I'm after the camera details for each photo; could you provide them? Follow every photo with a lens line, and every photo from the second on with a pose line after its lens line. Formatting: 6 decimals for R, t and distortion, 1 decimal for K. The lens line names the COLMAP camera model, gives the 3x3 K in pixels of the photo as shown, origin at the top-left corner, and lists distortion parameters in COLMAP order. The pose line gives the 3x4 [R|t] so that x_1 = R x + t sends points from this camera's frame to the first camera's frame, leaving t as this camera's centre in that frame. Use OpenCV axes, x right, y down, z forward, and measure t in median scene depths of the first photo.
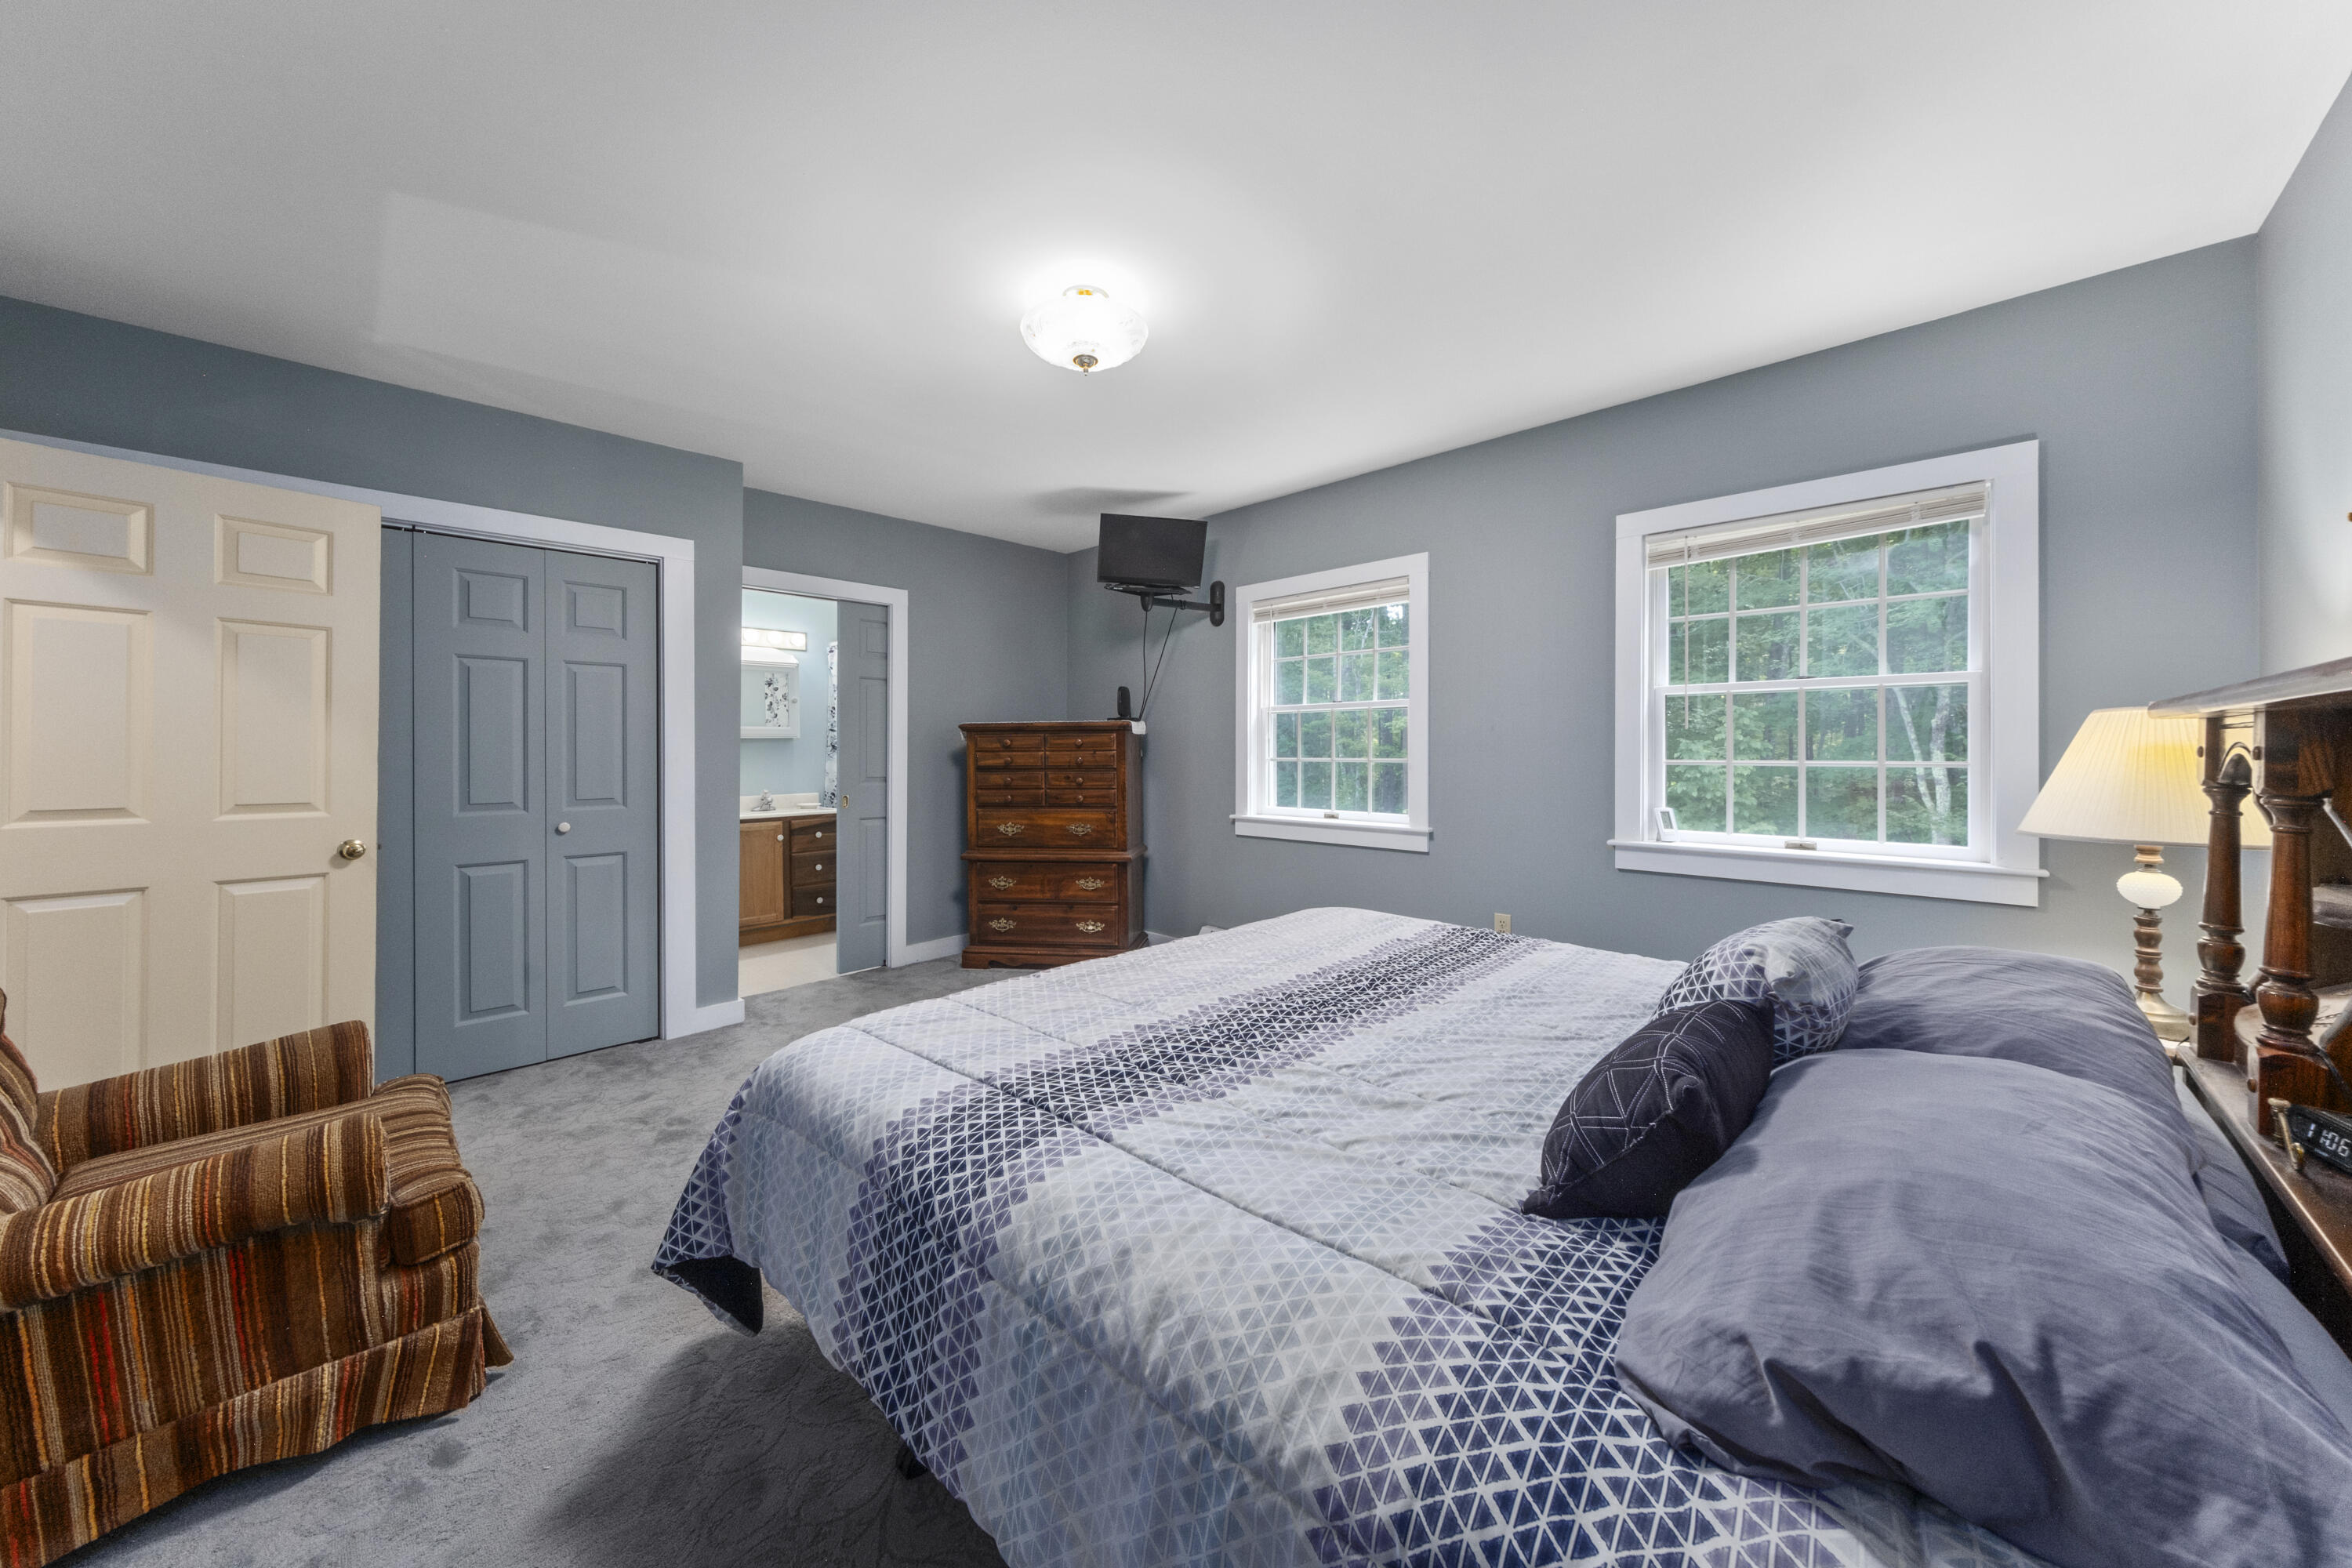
lens RADIAL K [[805.9, 0, 1184.8], [0, 805.9, 755.3], [0, 0, 1]] dist [0.000011, -0.000012]
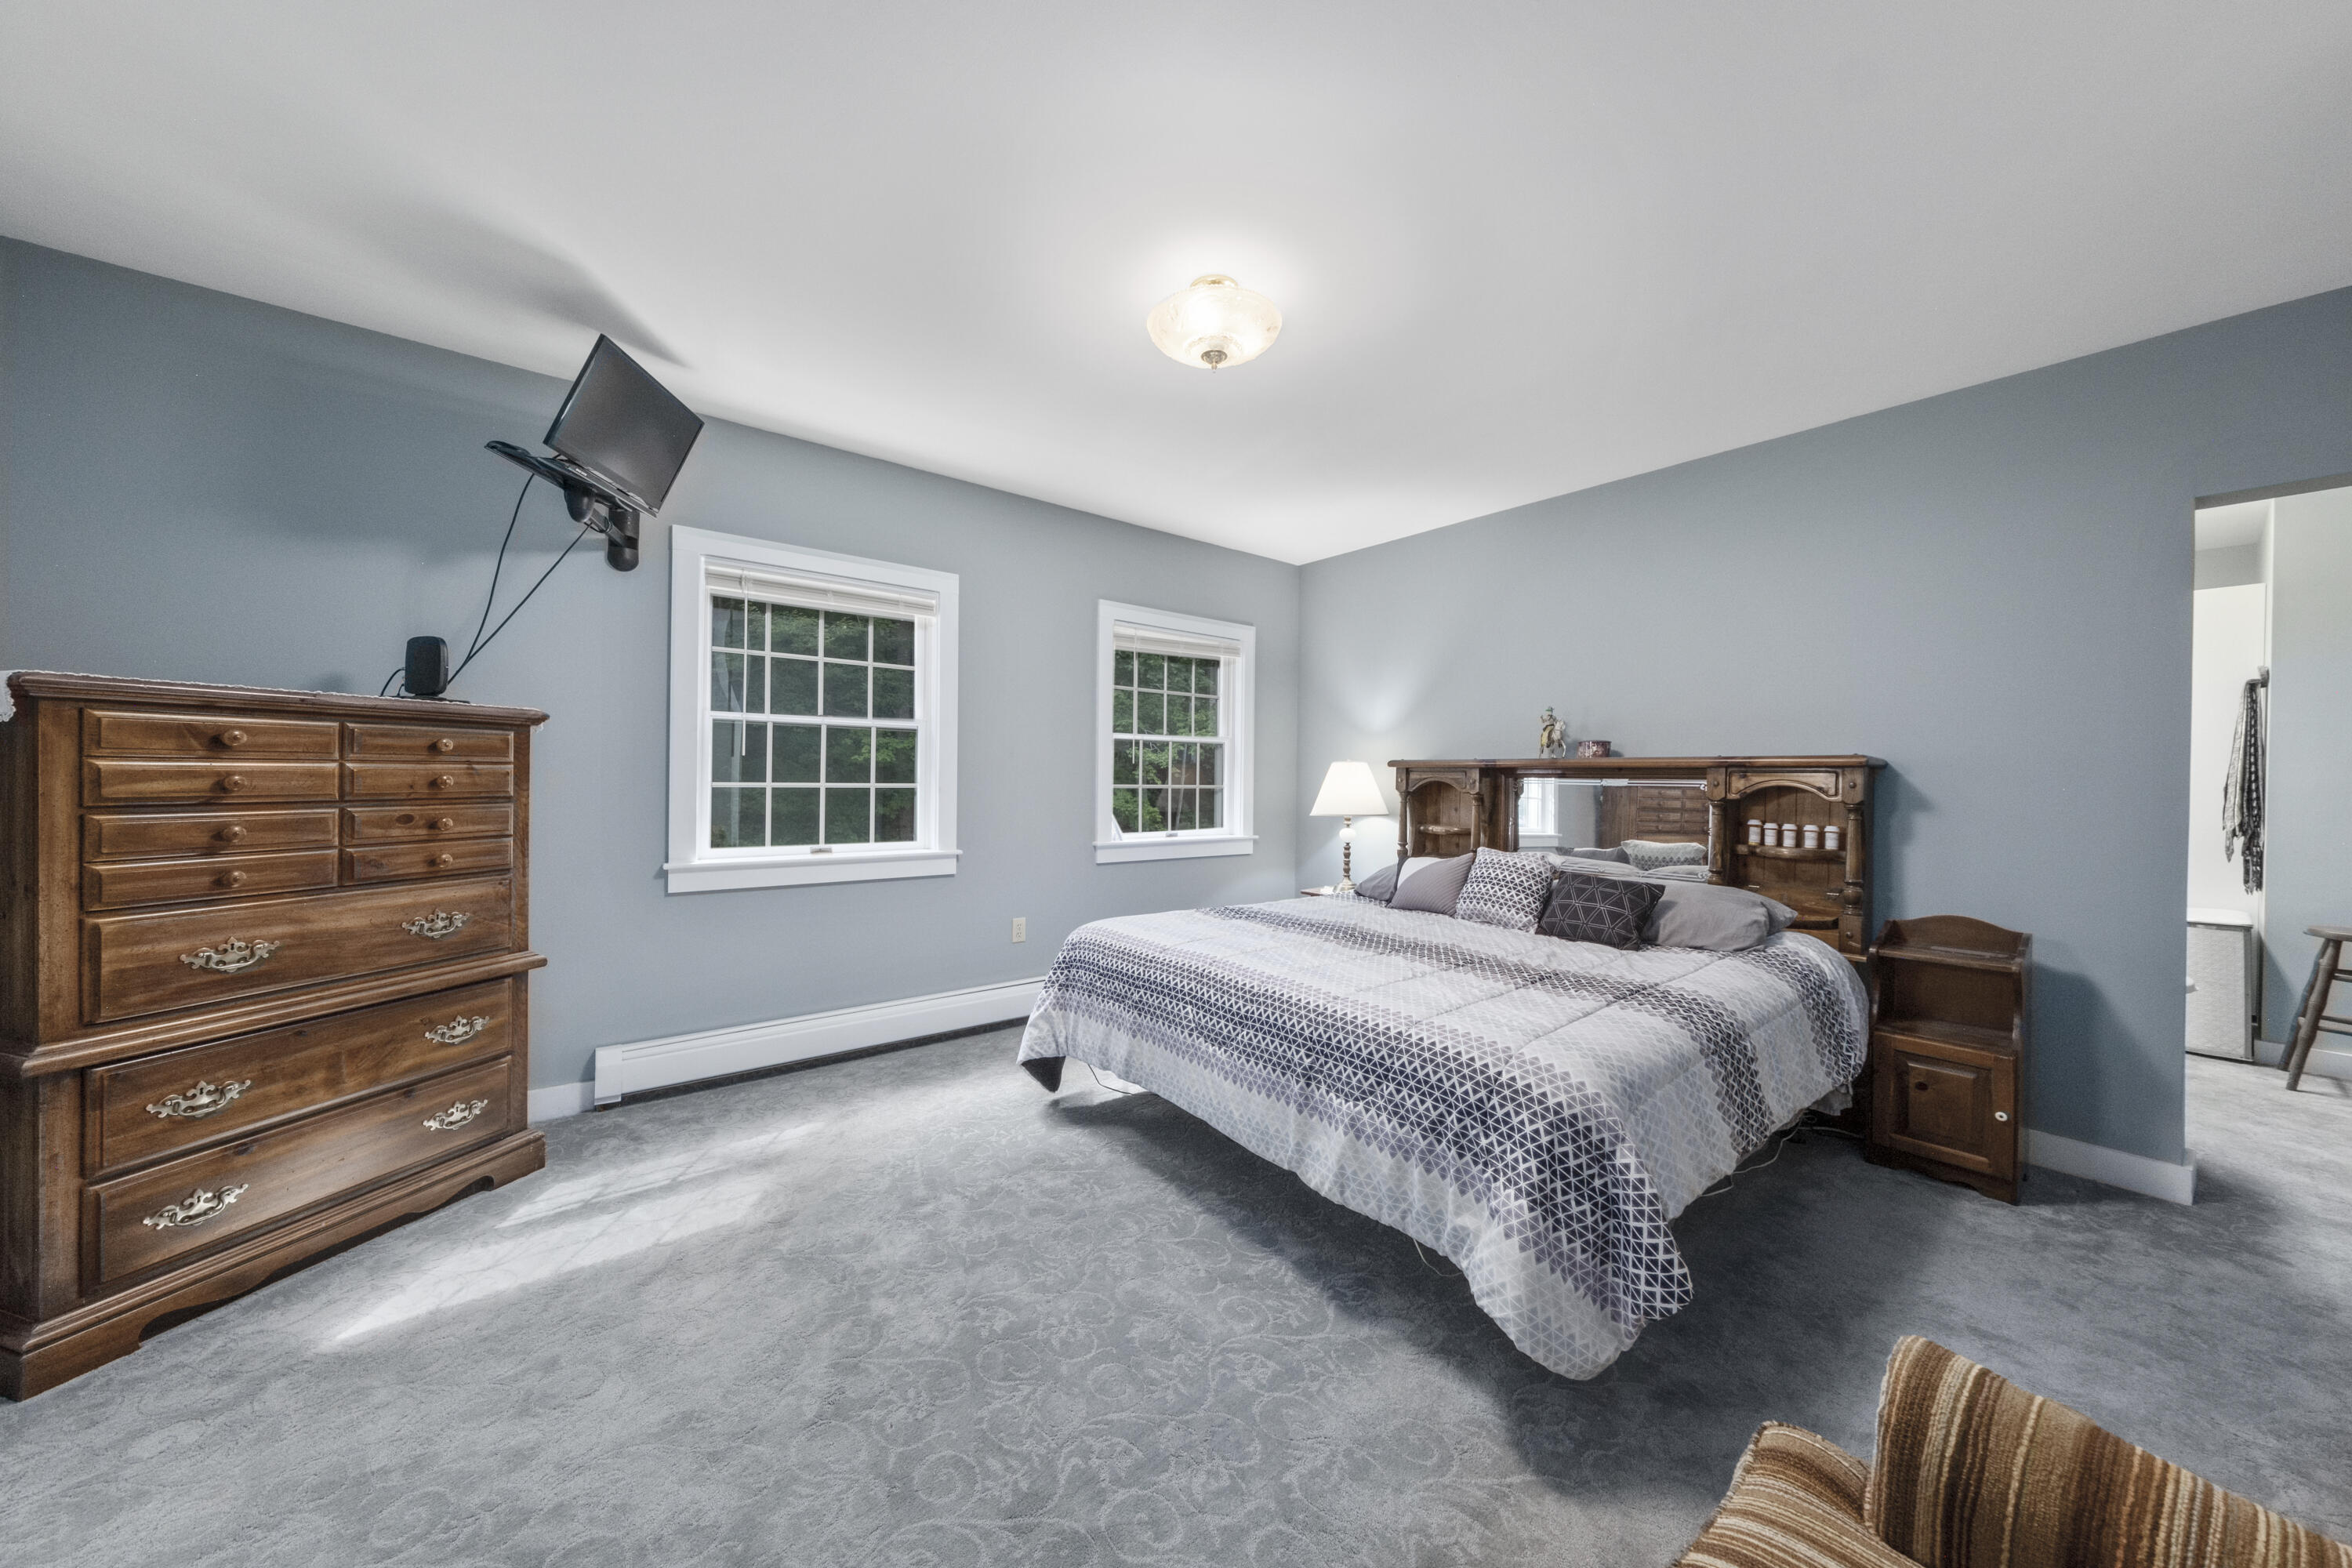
lens RADIAL K [[806.9, 0, 1176.0], [0, 806.9, 784.0], [0, 0, 1]] dist [0.000580, -0.000018]
pose [[0.157764, 0.003072, 0.987472, -0.544663], [-0.007806, 0.999968, -0.001863, 0.004946], [-0.987446, -0.007414, 0.157783, 0.488253]]
